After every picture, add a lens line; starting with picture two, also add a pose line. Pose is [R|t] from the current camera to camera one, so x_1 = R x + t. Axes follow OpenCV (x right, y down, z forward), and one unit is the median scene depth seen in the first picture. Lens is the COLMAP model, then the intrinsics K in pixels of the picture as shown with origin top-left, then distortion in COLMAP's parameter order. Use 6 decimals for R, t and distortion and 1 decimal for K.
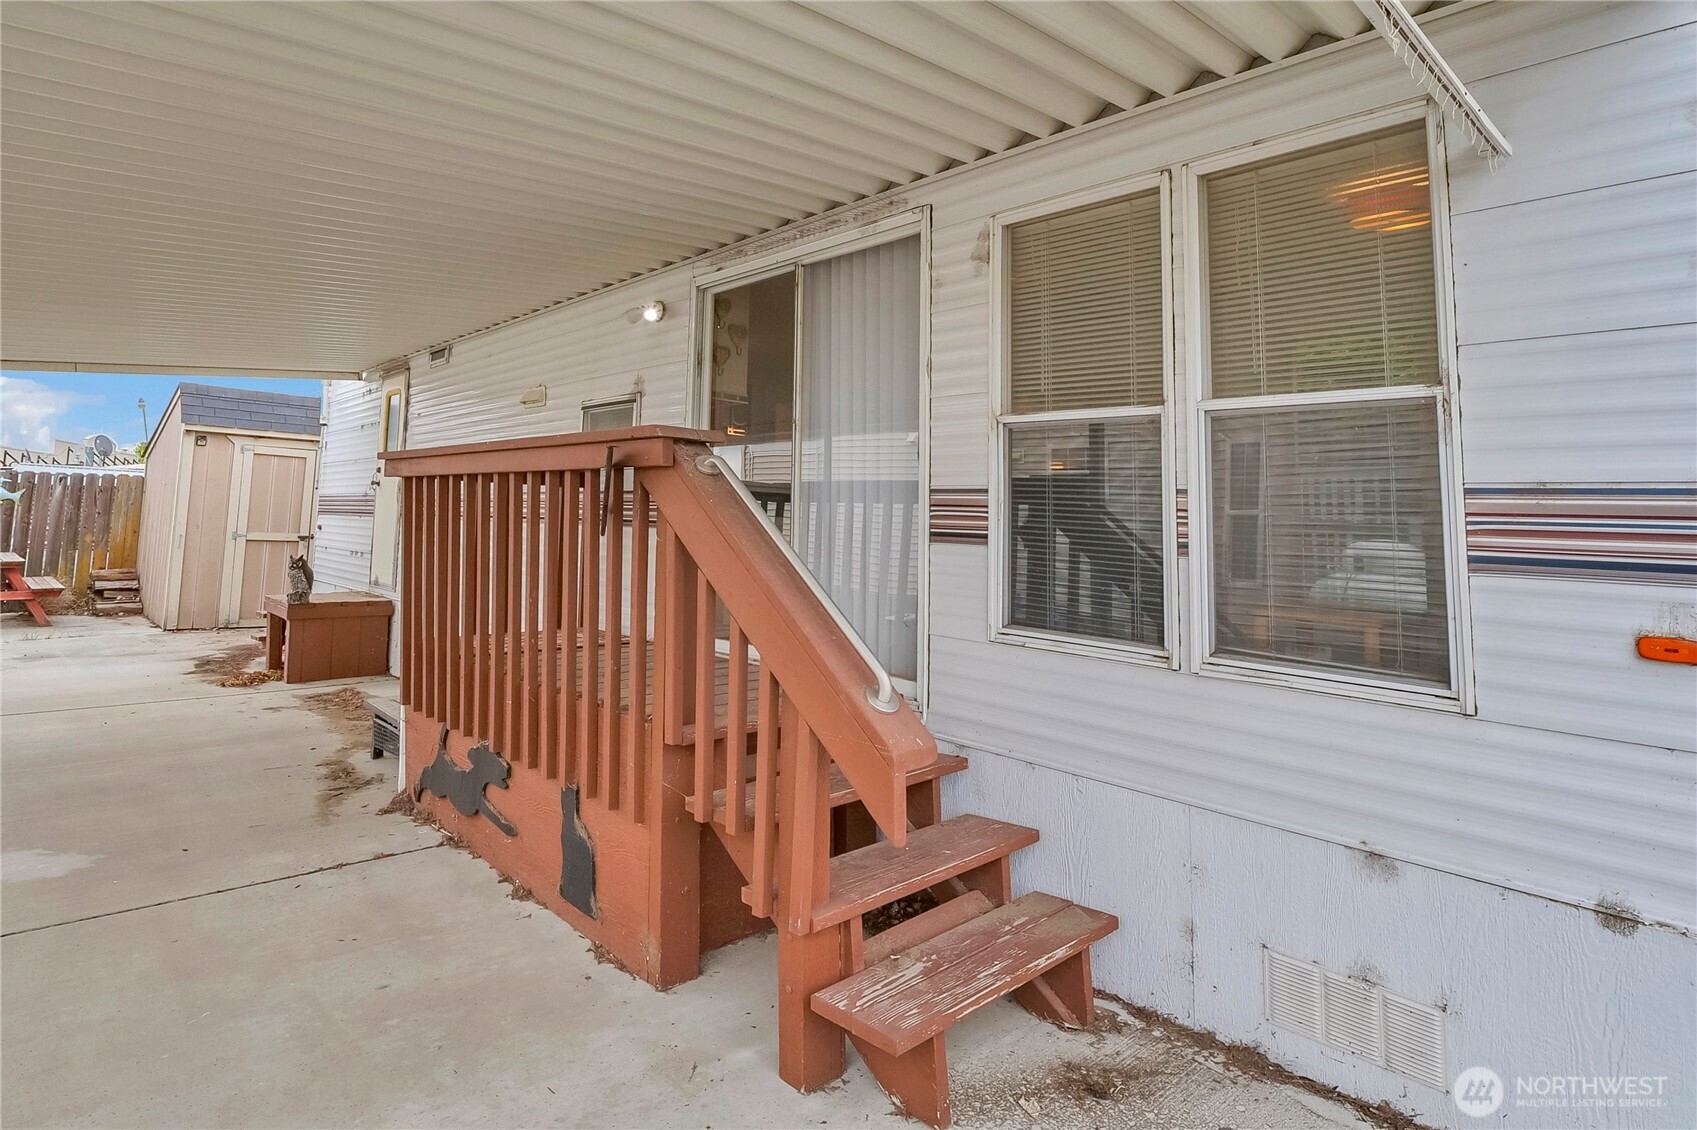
lens RADIAL K [[704.3, 0, 910.4], [0, 704.3, 480.0], [0, 0, 1]] dist [-0.000708, -0.004205]
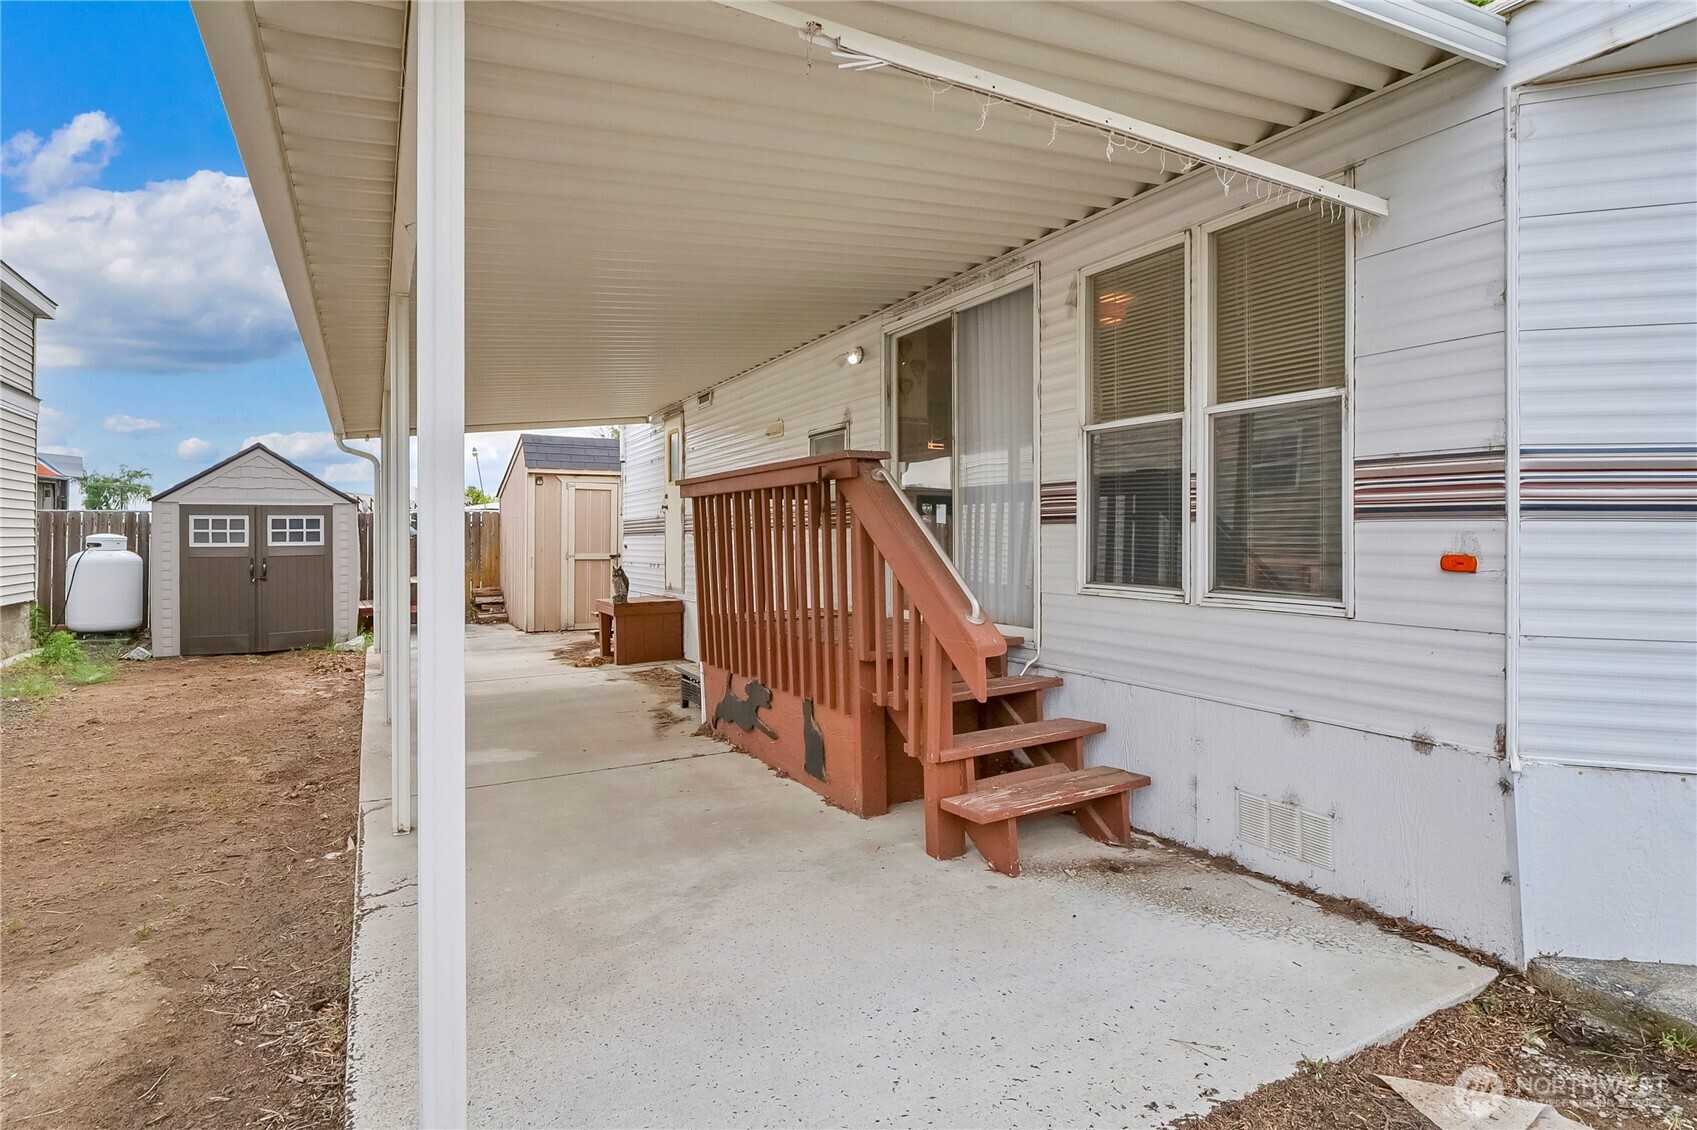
lens RADIAL K [[904.2, 0, 841.6], [0, 904.2, 544.8], [0, 0, 1]] dist [-0.001704, -0.000170]
pose [[0.909361, -0.023374, -0.415352, 0.412813], [0.045408, 0.998032, 0.043249, 0.037720], [0.413523, -0.058189, 0.908632, -0.739593]]
